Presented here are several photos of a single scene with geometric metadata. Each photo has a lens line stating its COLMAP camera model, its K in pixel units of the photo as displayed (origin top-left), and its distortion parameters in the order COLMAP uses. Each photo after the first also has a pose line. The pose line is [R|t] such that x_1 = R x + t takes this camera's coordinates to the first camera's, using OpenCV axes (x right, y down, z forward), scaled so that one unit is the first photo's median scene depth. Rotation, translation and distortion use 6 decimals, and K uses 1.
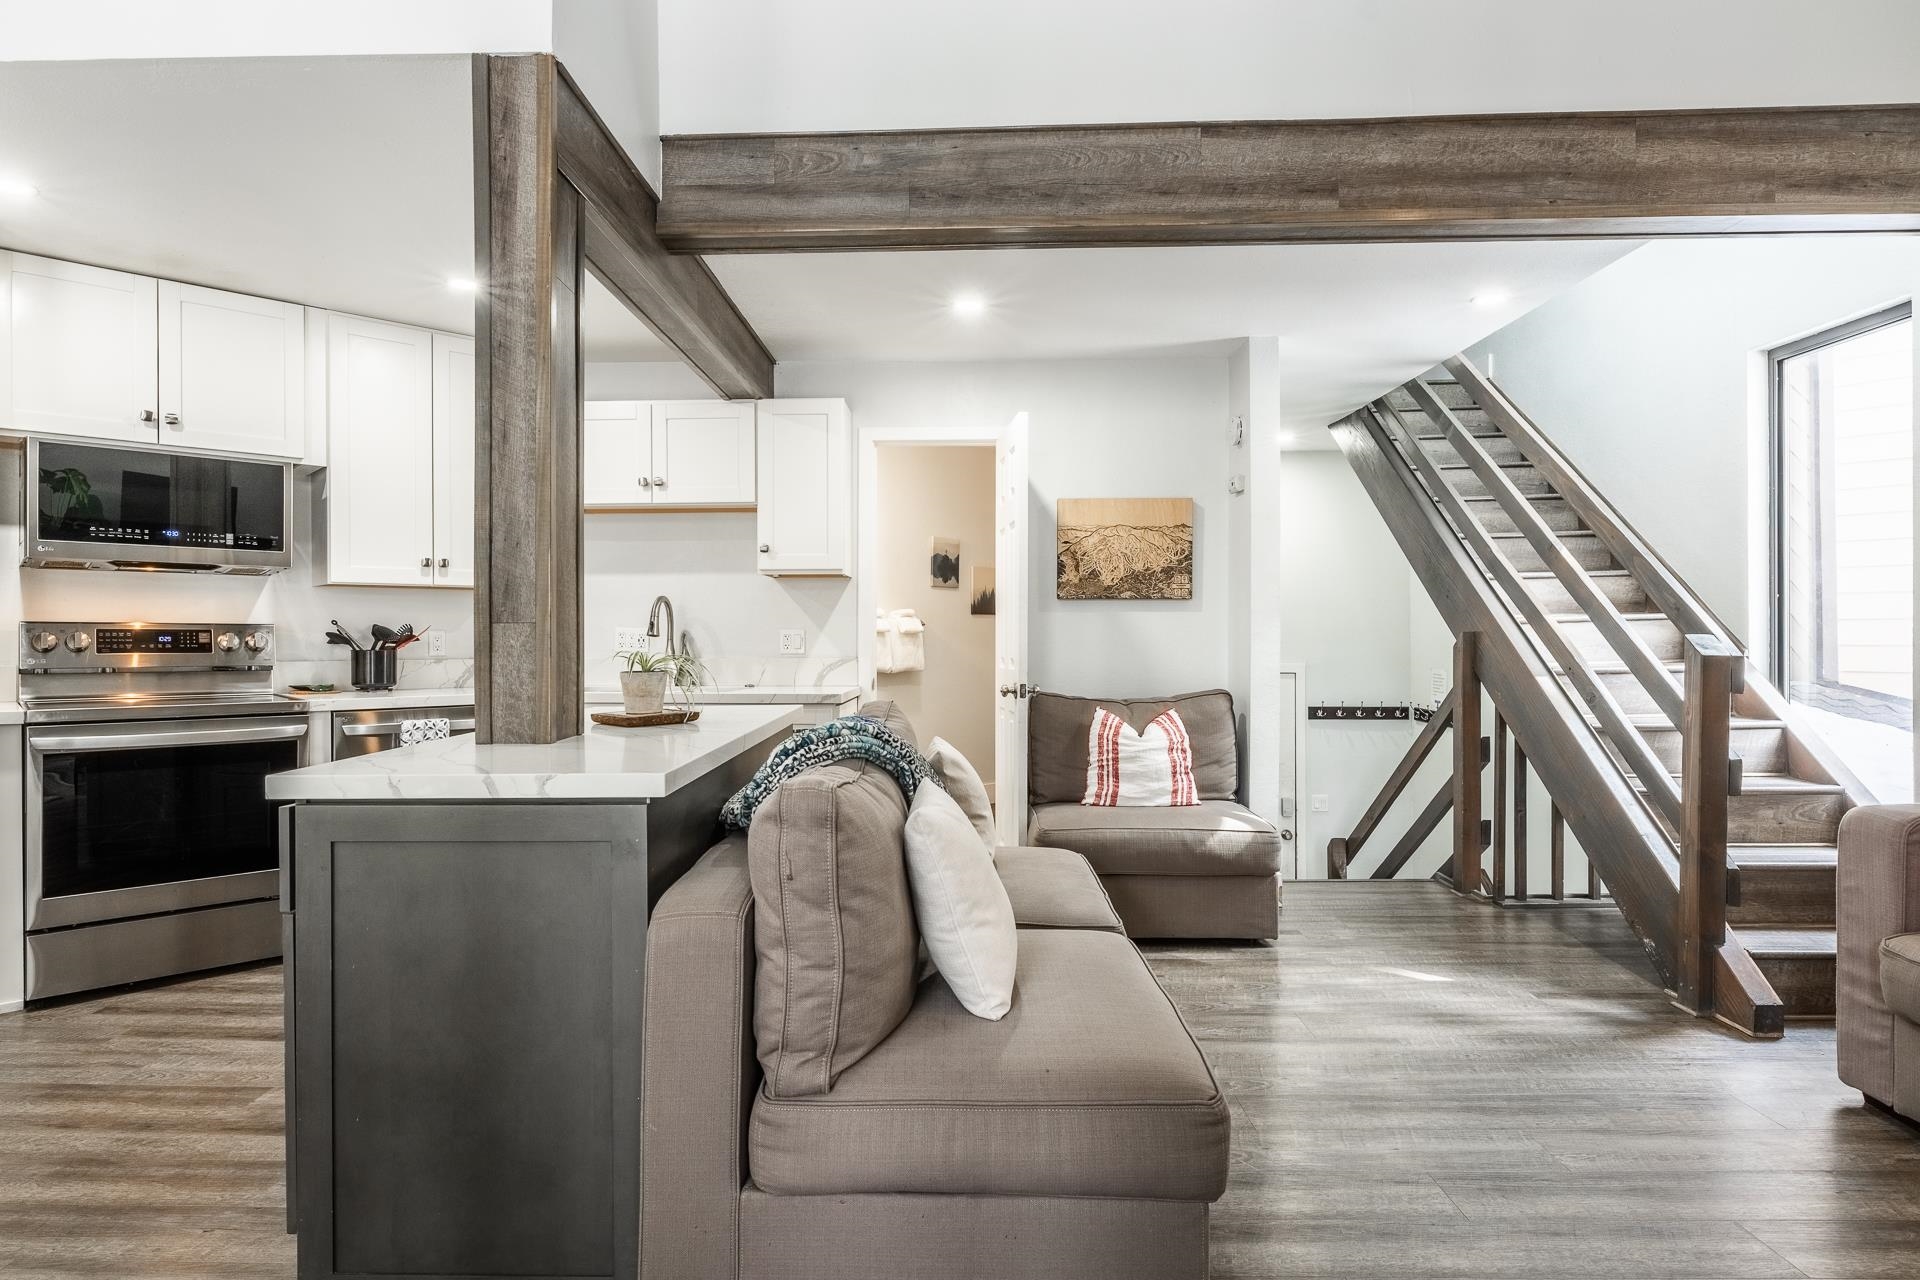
lens RADIAL K [[1022.5, 0, 942.9], [0, 1022.5, 634.3], [0, 0, 1]] dist [-0.002767, -0.000684]
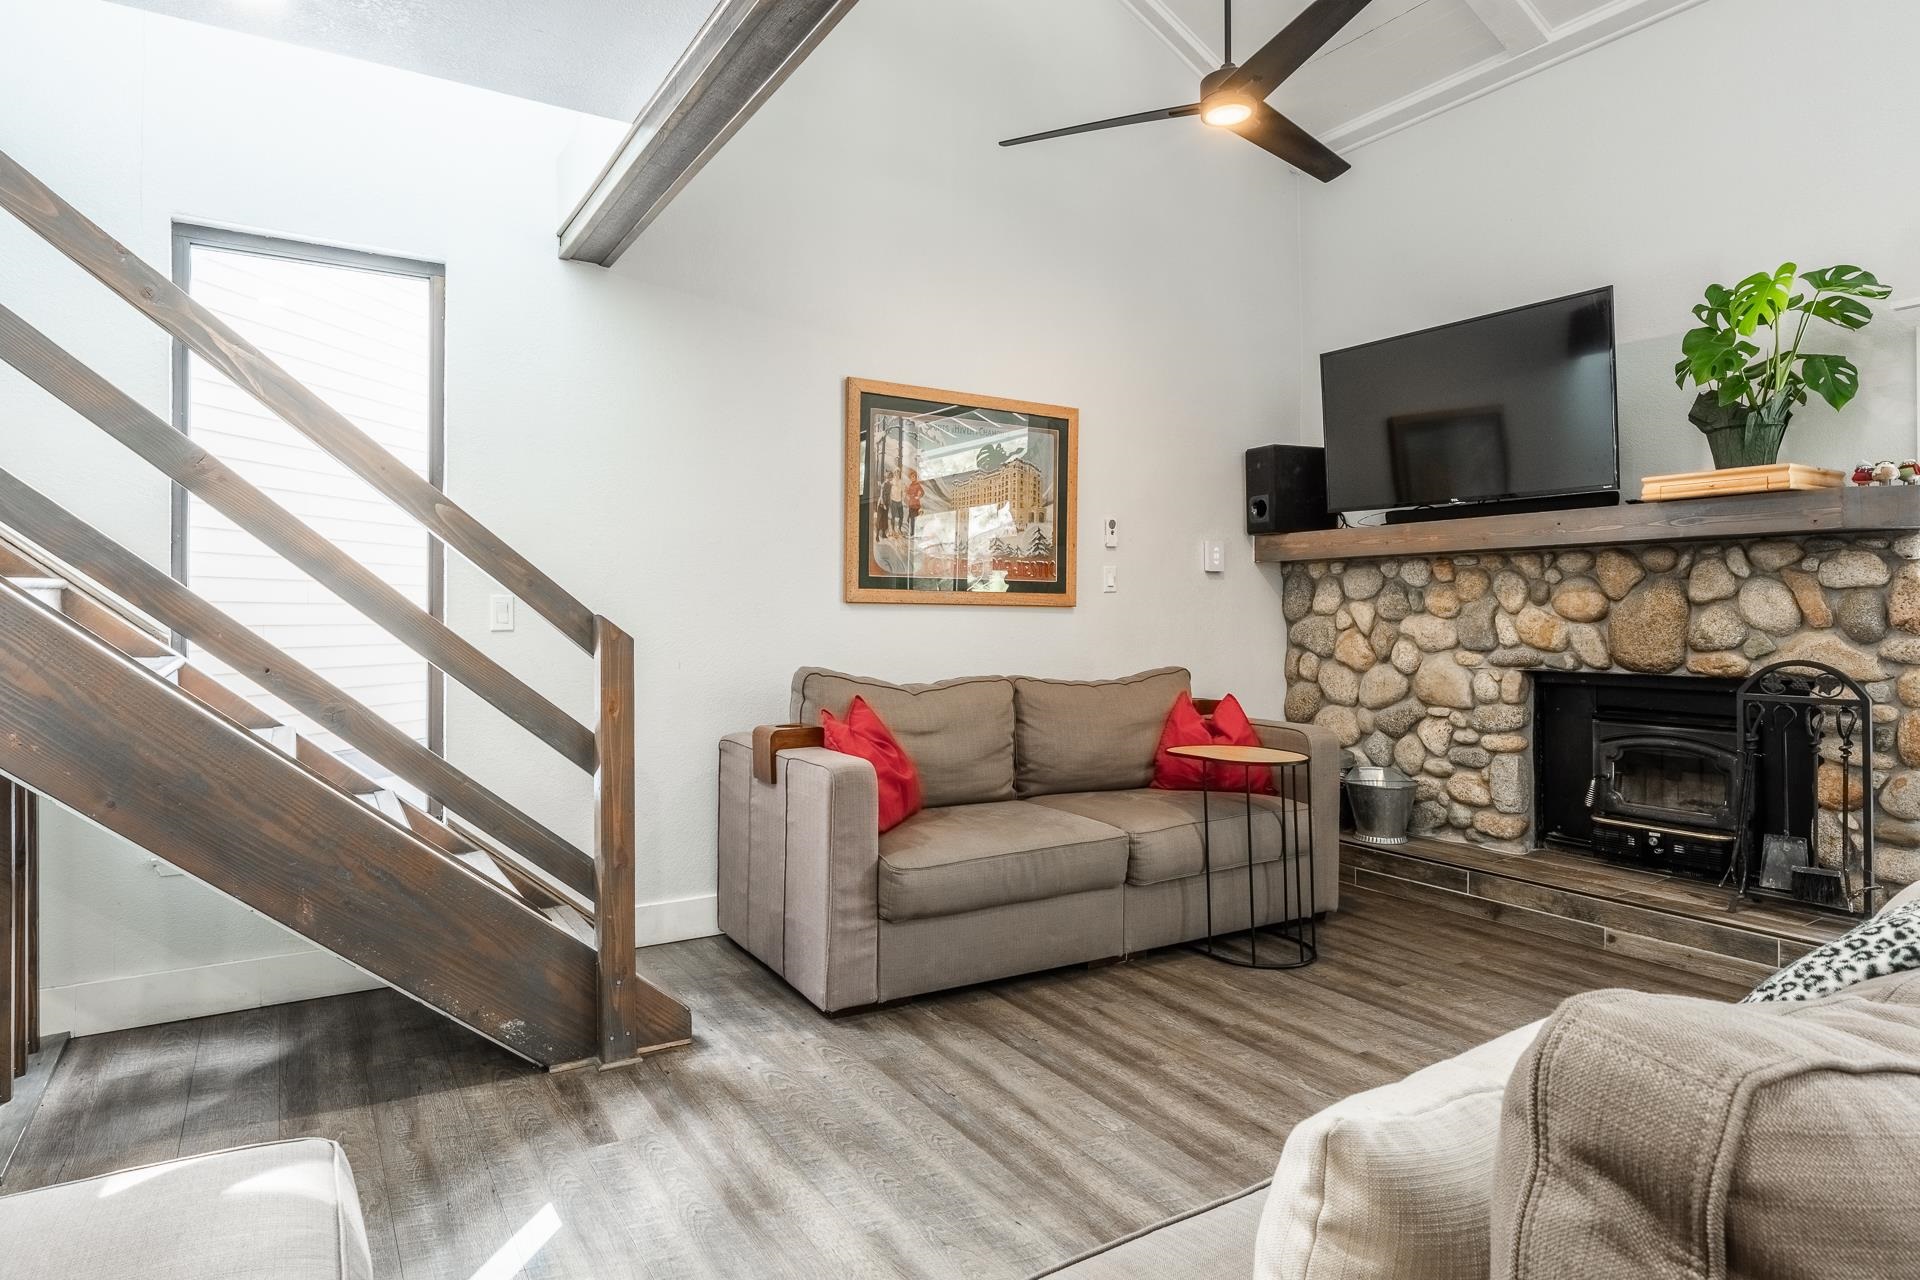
lens RADIAL K [[1043.8, 0, 943.9], [0, 1043.8, 604.1], [0, 0, 1]] dist [-0.007036, 0.000771]
pose [[-0.532342, 0.010618, 0.846463, -0.117577], [-0.003226, 0.999889, -0.014572, 0.003932], [-0.846523, -0.010488, -0.532248, 1.068936]]
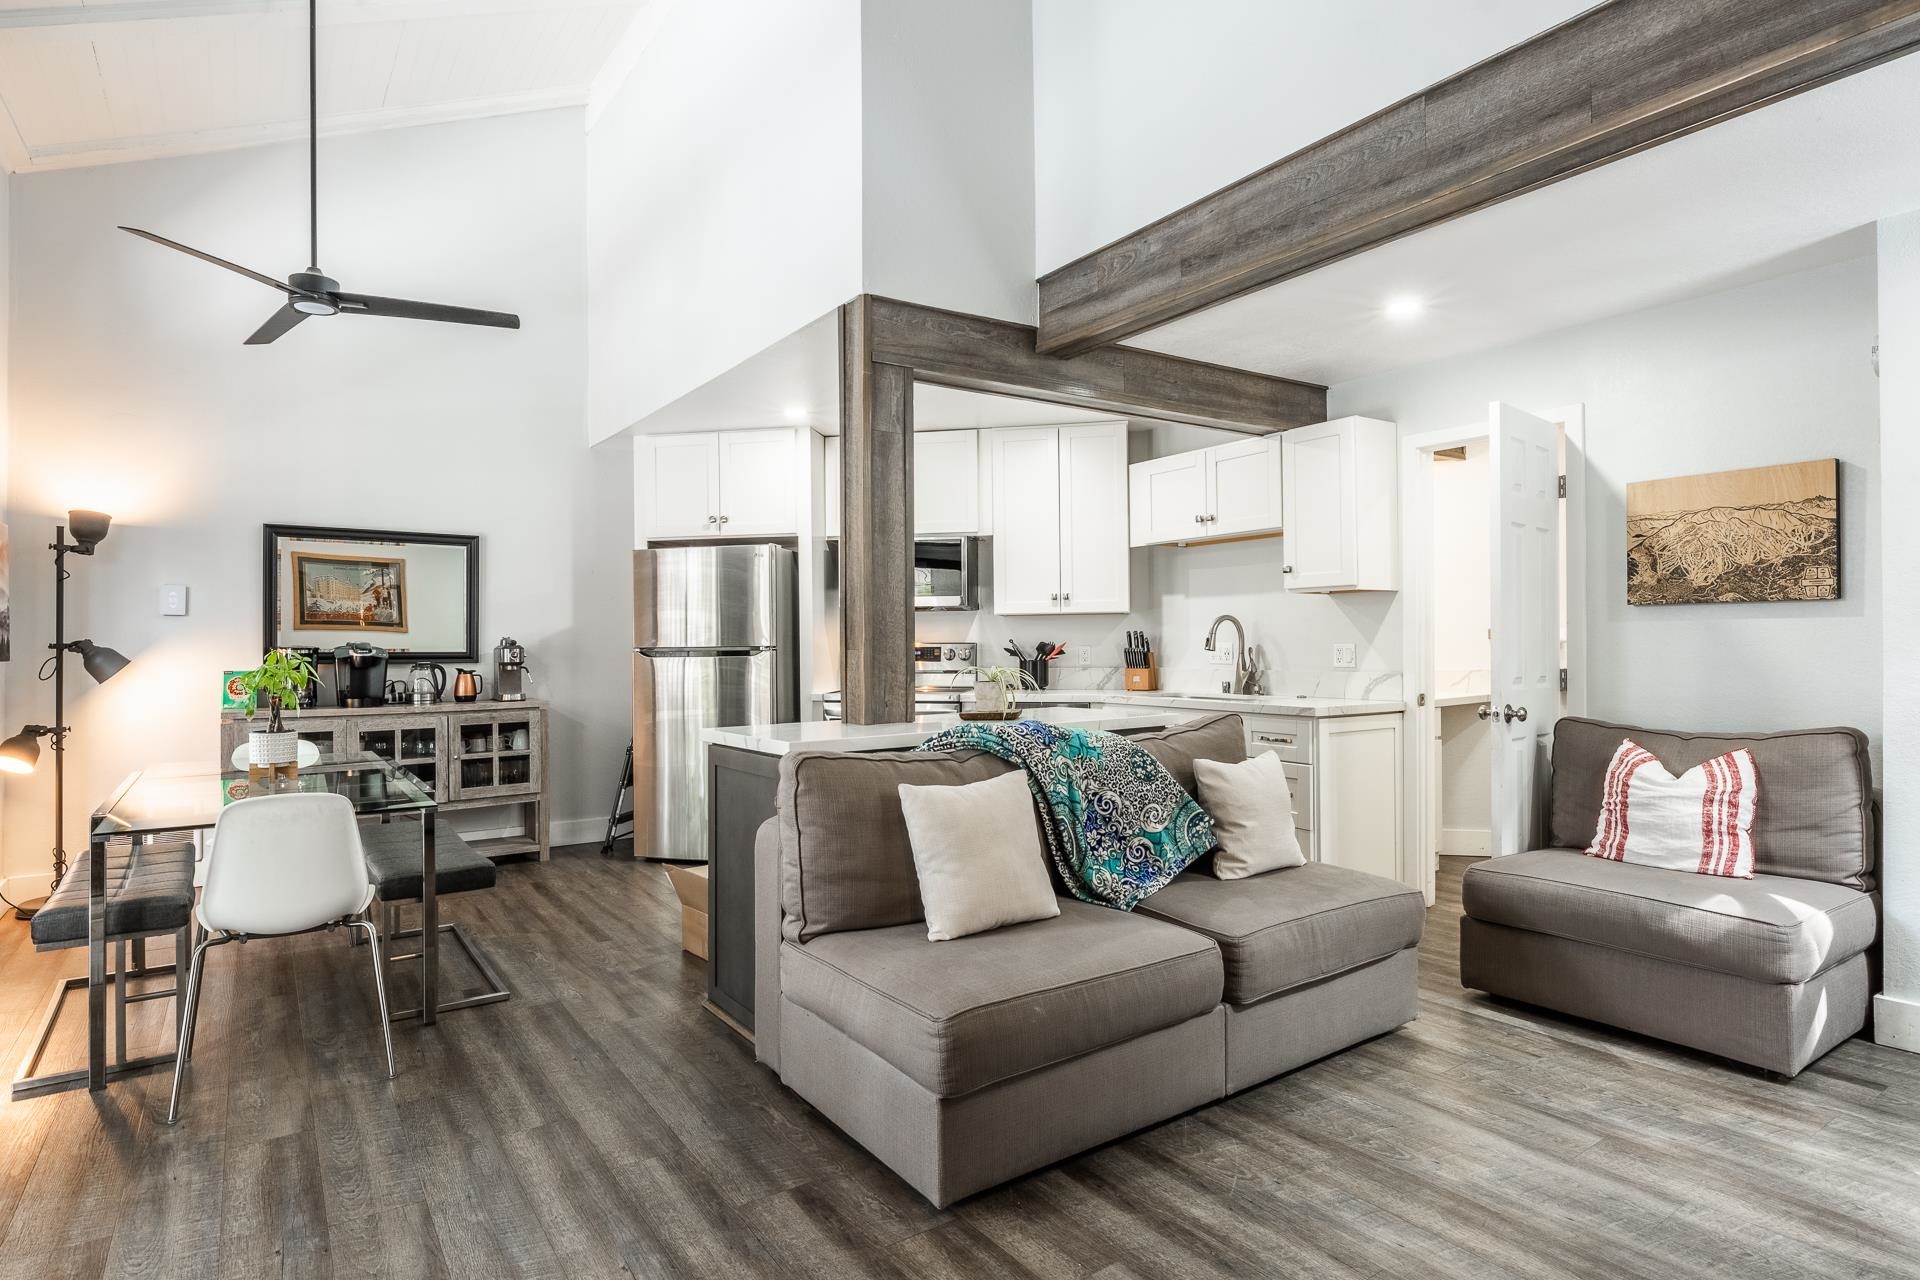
lens RADIAL K [[1022.5, 0, 942.3], [0, 1022.5, 630.8], [0, 0, 1]] dist [-0.002767, -0.000684]
pose [[0.580535, -0.014263, -0.814110, 0.603798], [0.009569, 0.999897, -0.010694, -0.014067], [0.814179, -0.001582, 0.580612, 0.104527]]
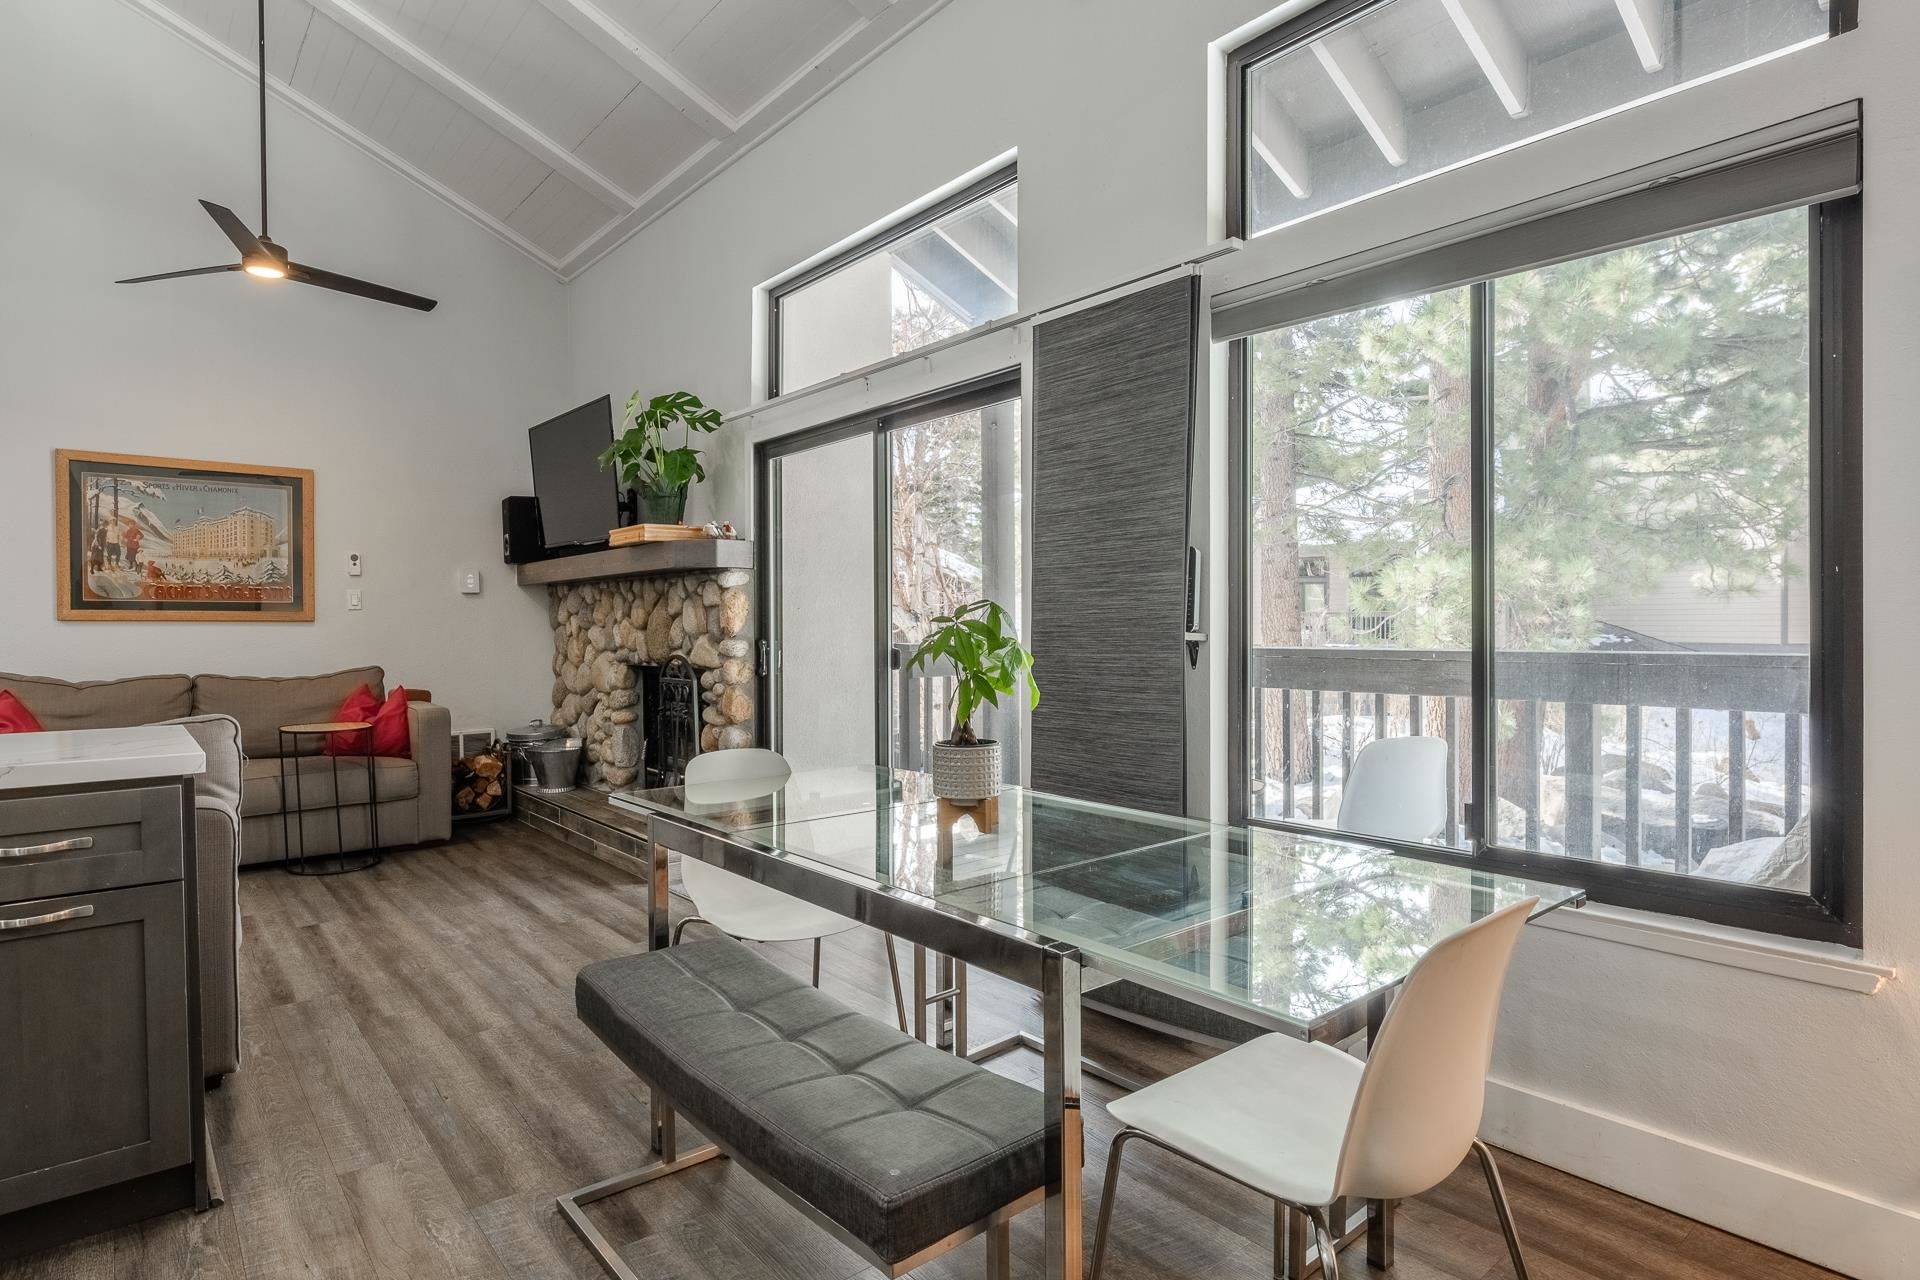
lens RADIAL K [[1022.5, 0, 930.0], [0, 1022.5, 634.6], [0, 0, 1]] dist [-0.002767, -0.000684]
pose [[-0.640785, -0.002374, 0.767716, -1.008147], [0.006333, 0.999945, 0.008378, 0.001001], [-0.767694, 0.010231, -0.640735, 0.535761]]
